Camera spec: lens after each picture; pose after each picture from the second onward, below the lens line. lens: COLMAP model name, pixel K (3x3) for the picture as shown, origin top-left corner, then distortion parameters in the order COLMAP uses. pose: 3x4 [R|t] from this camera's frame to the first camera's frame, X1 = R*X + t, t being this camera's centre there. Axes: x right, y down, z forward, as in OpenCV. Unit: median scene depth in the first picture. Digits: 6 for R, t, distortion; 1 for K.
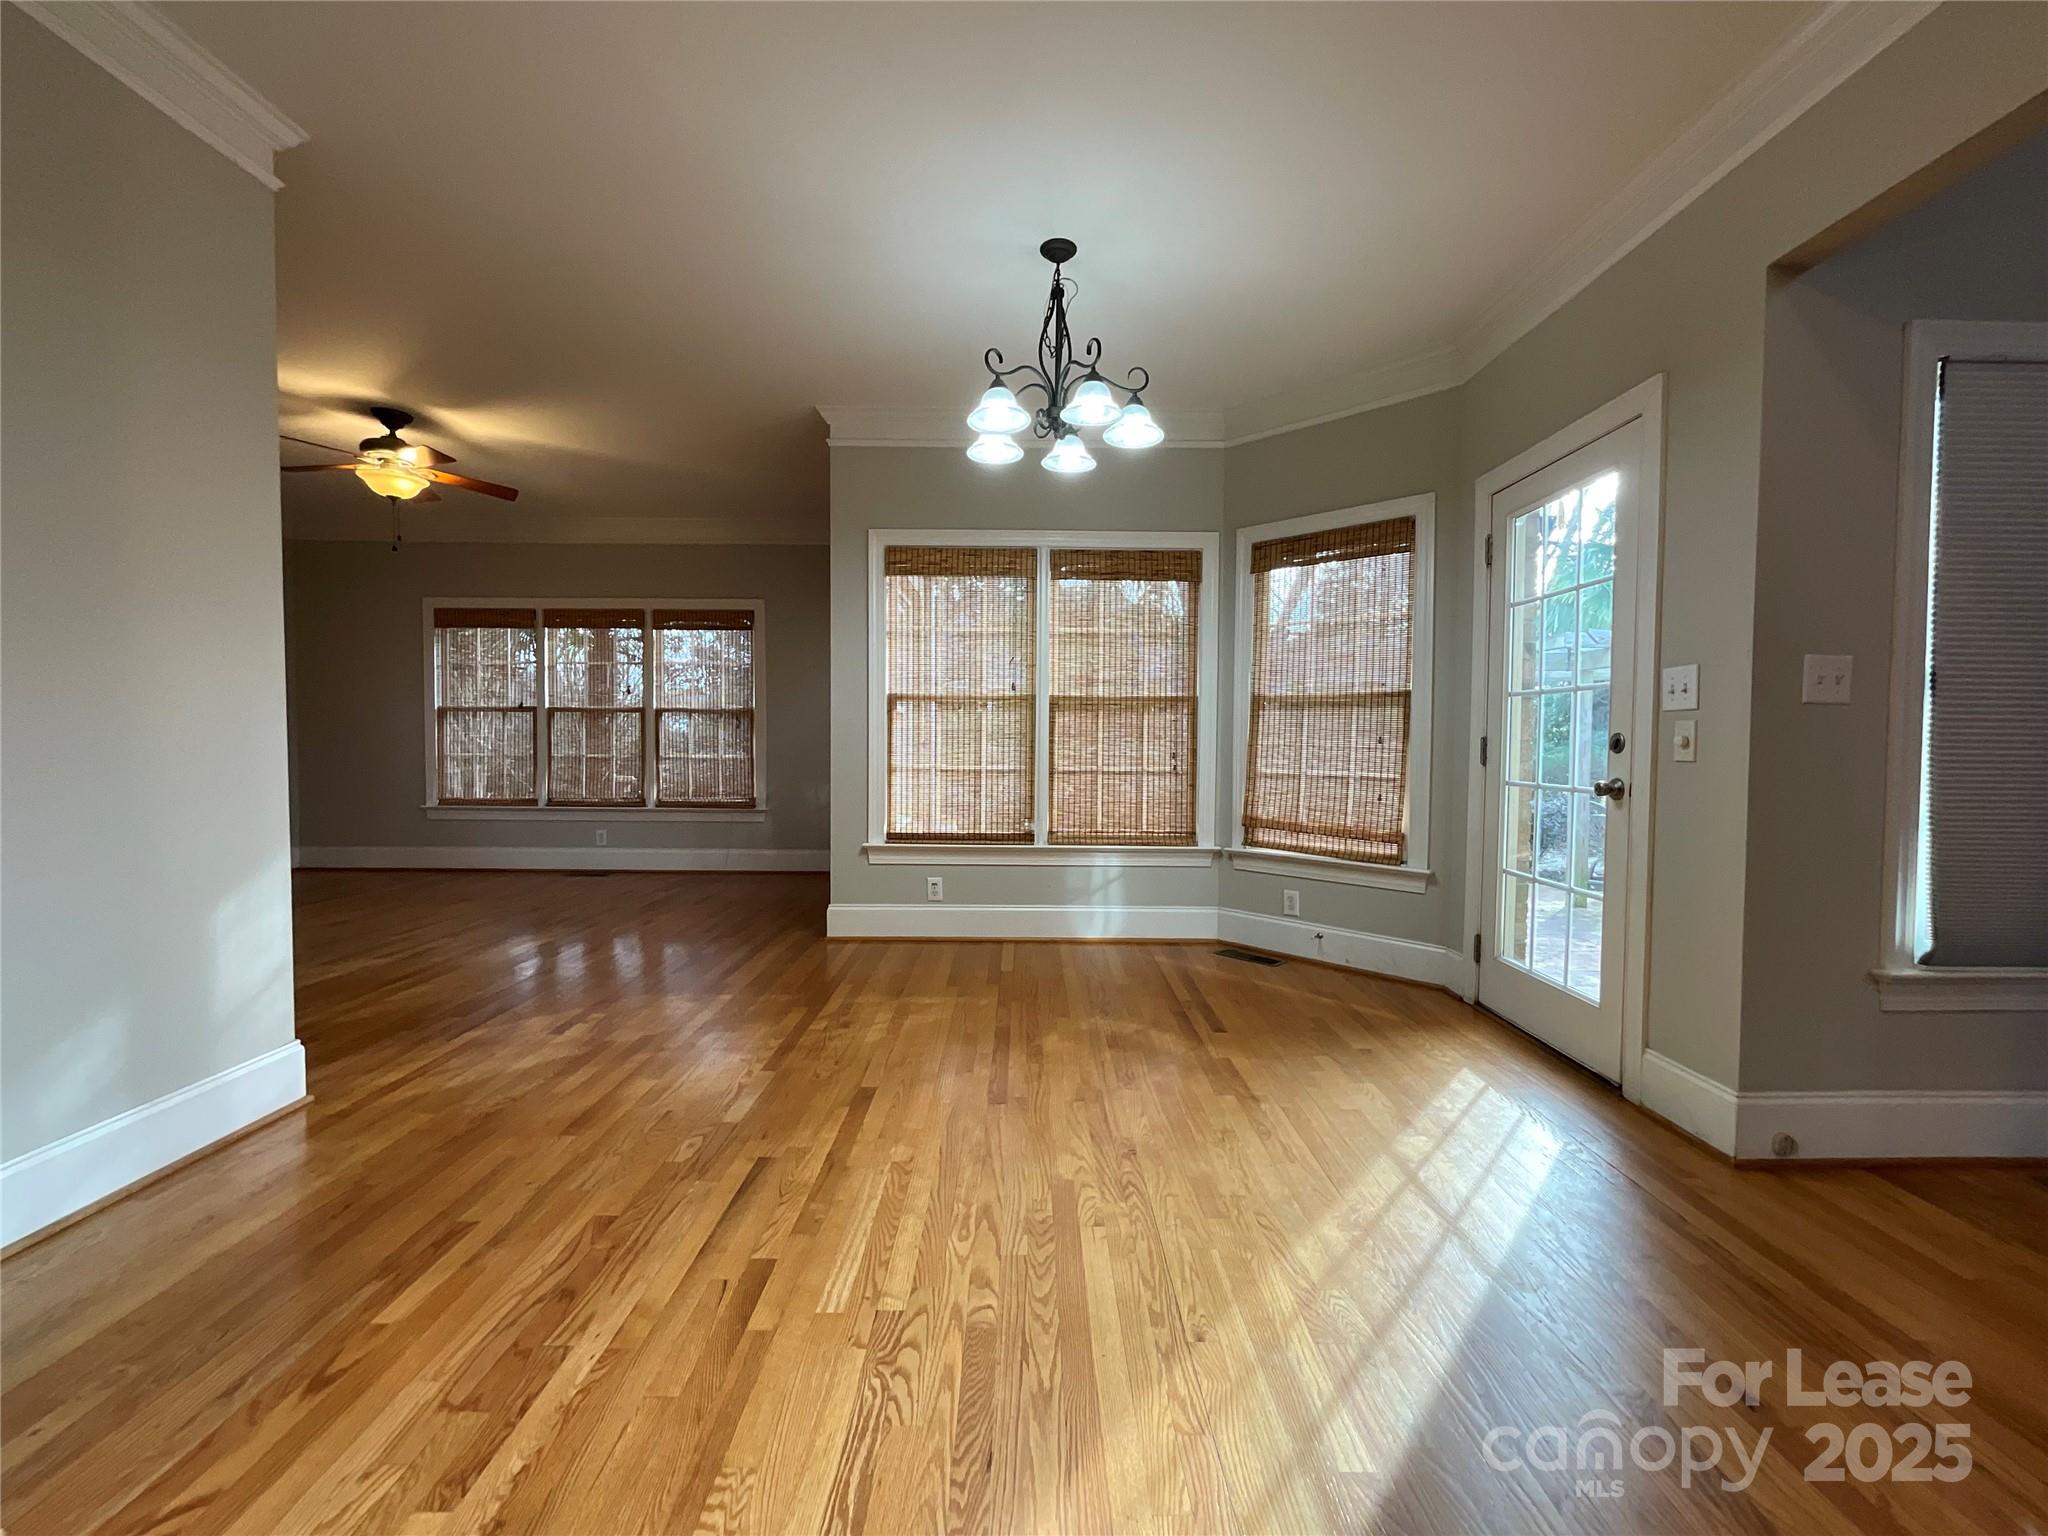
lens RADIAL K [[829.6, 0, 1027.5], [0, 829.6, 769.2], [0, 0, 1]] dist [-0.000301, -0.000154]
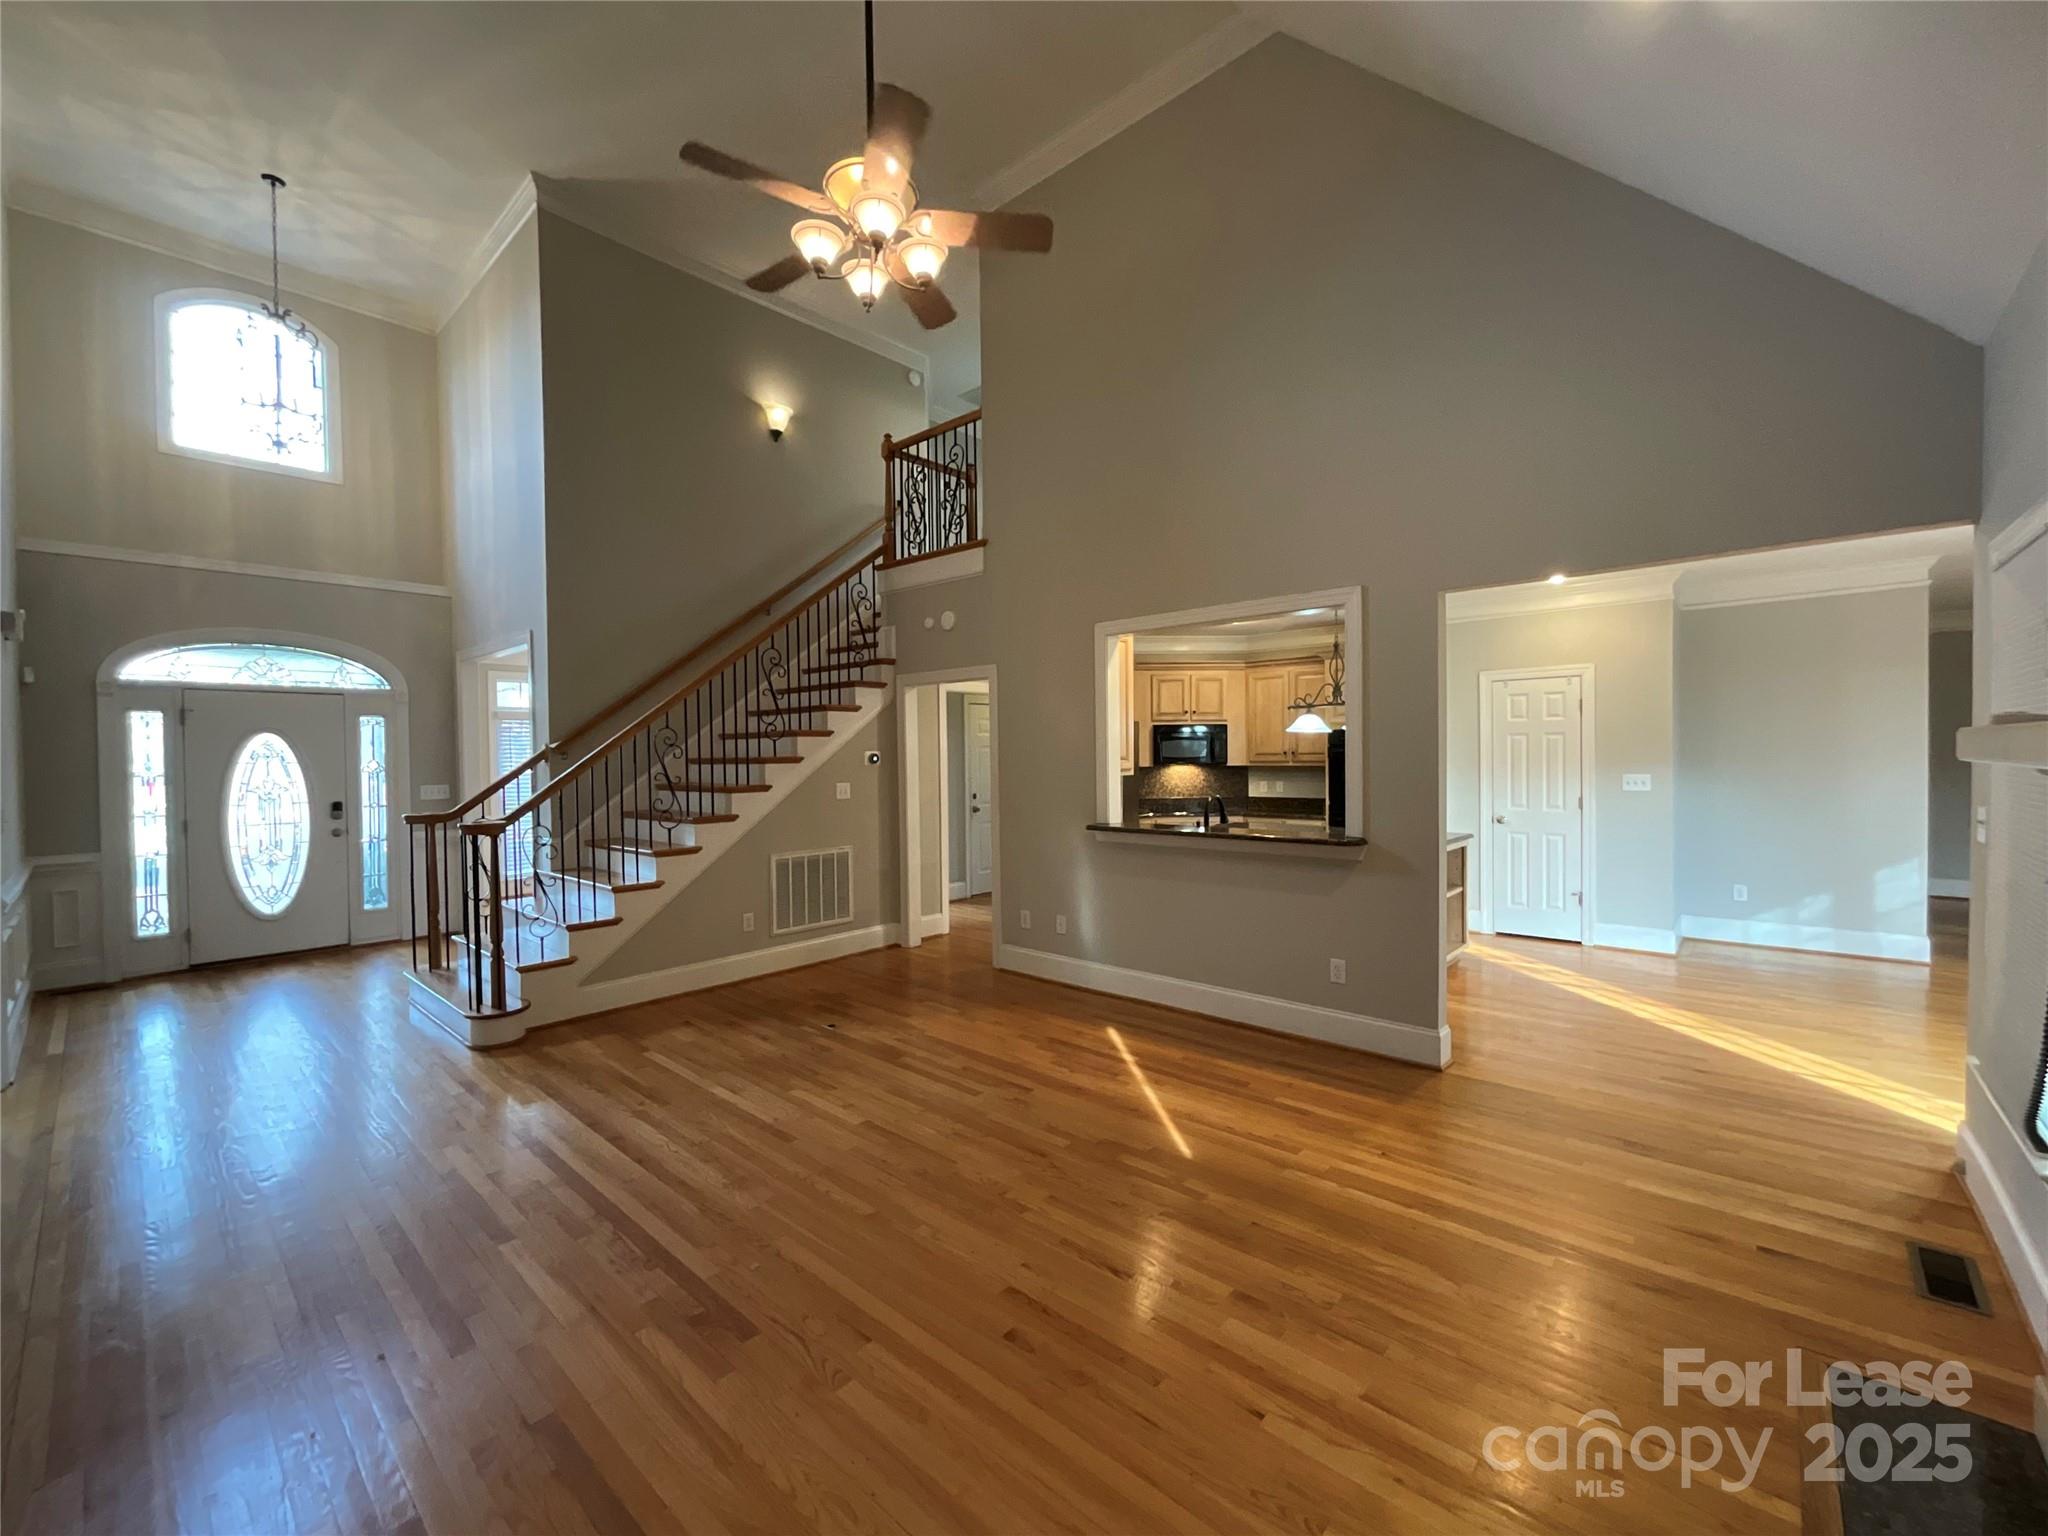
lens RADIAL K [[829.6, 0, 1027.5], [0, 829.6, 769.2], [0, 0, 1]] dist [-0.000301, -0.000154]
pose [[-0.671710, 0.016356, -0.740634, 1.438961], [-0.019406, 0.999025, 0.039662, -0.106417], [0.740560, 0.041014, -0.670737, 0.375535]]
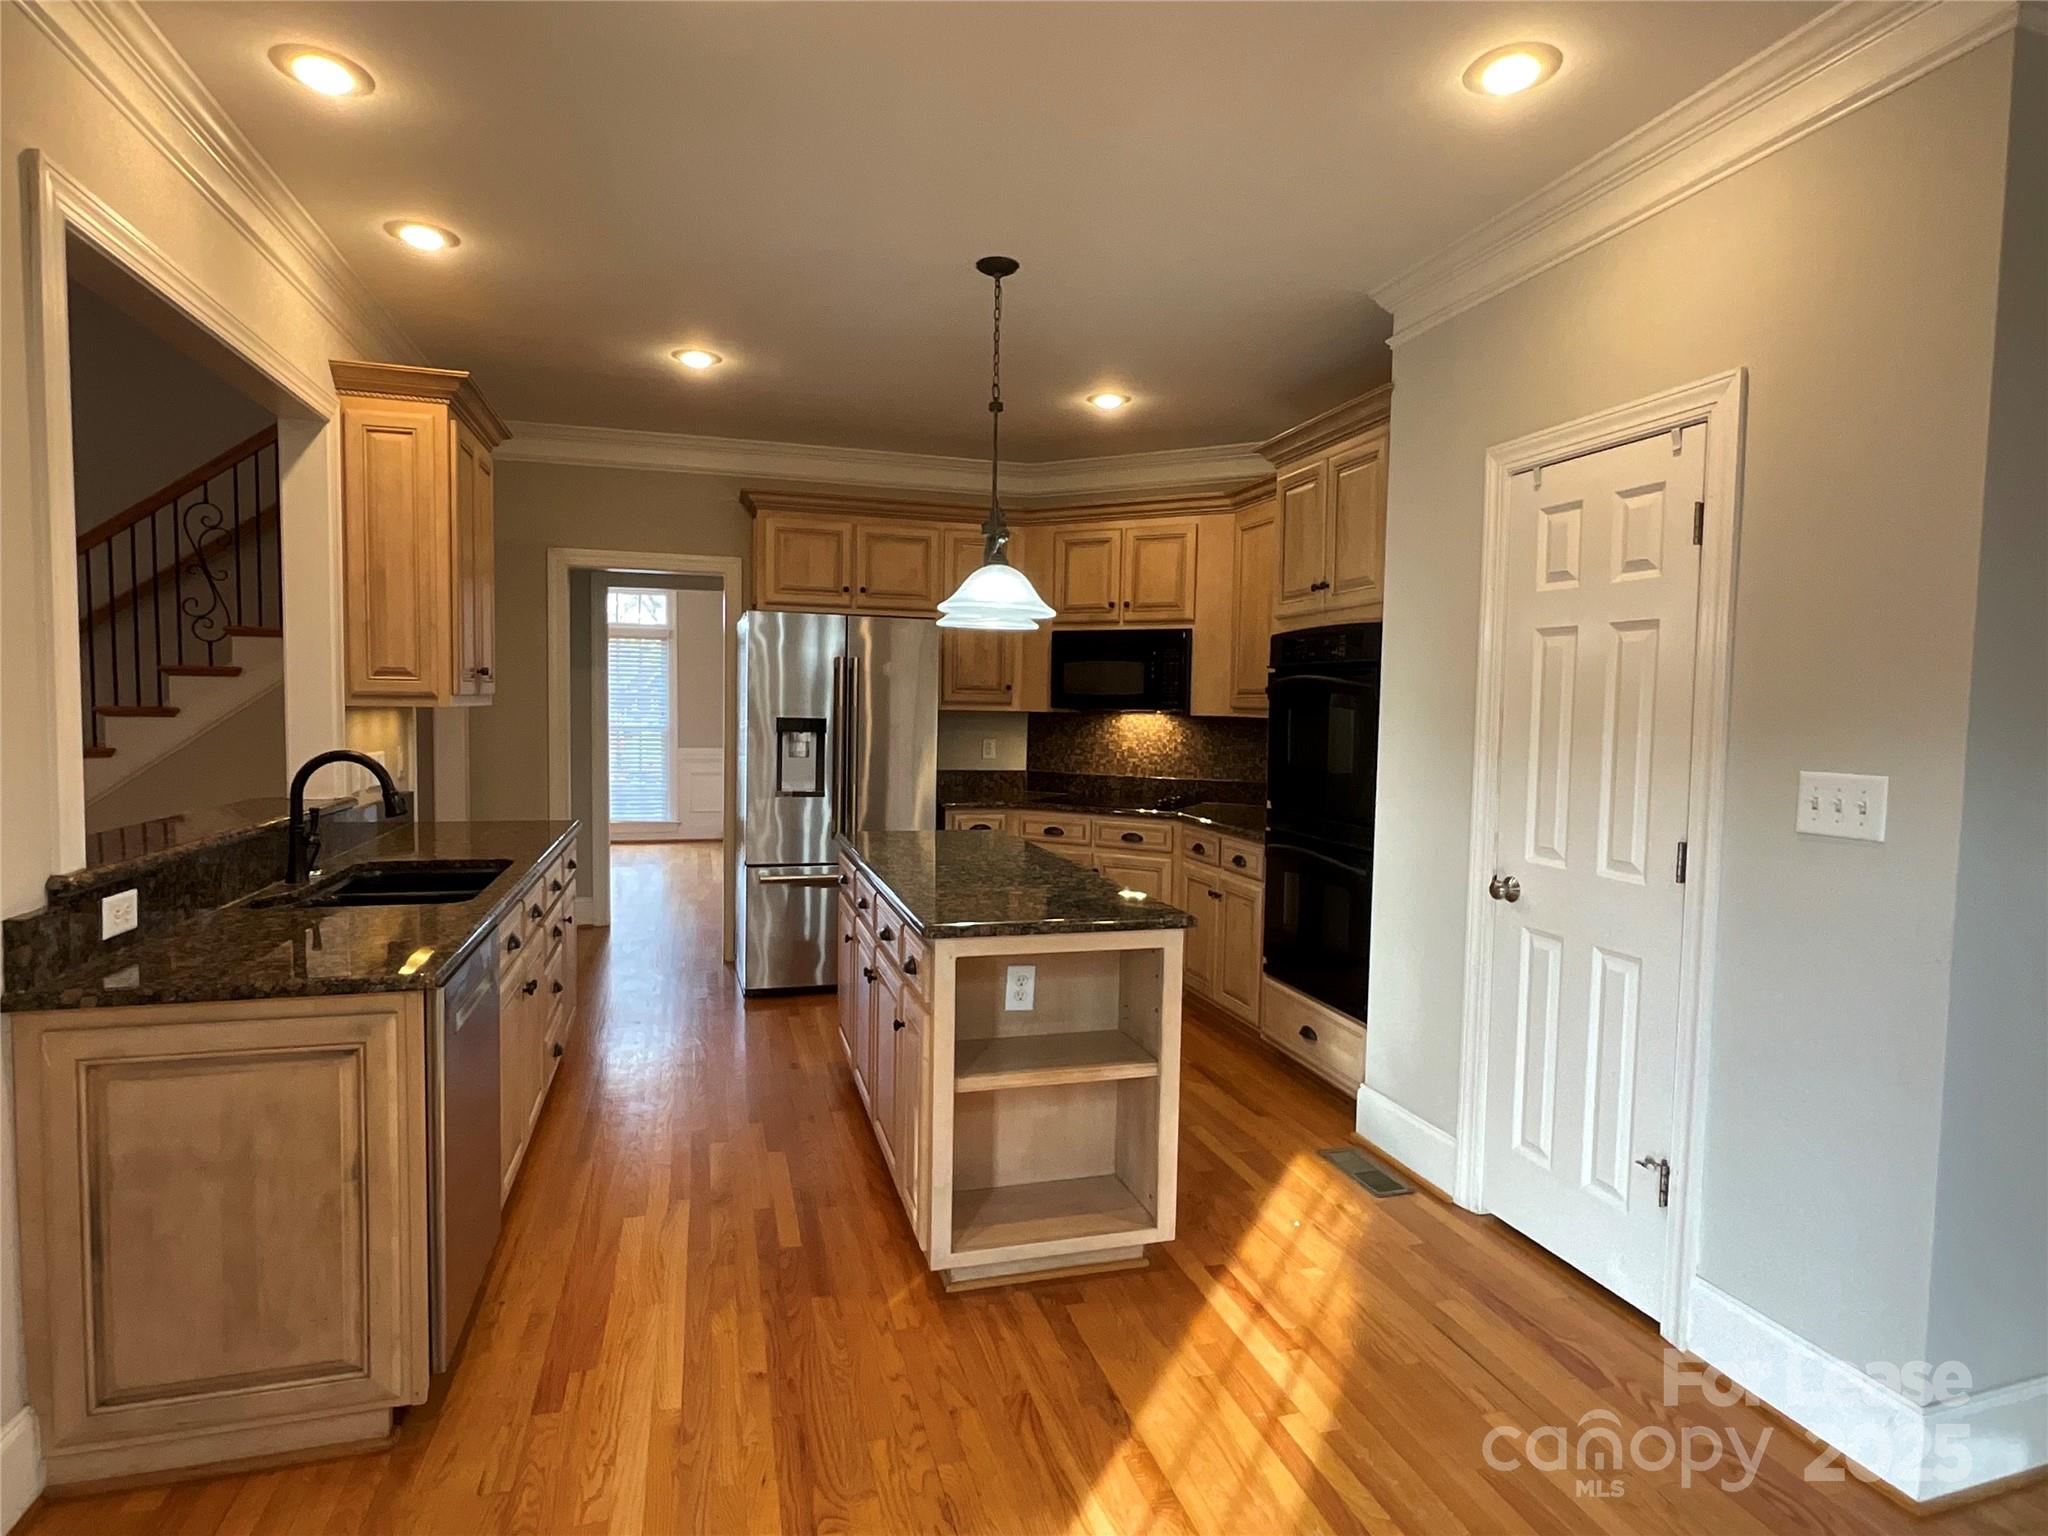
lens RADIAL K [[1092.3, 0, 1024.0], [0, 1092.3, 768.0], [0, 0, 1]] dist [0.000449, 0.000052]
pose [[-0.961051, -0.006176, -0.276301, 0.156289], [-0.033551, 0.994963, 0.094461, -0.097337], [0.274326, 0.100052, -0.956418, 0.560801]]
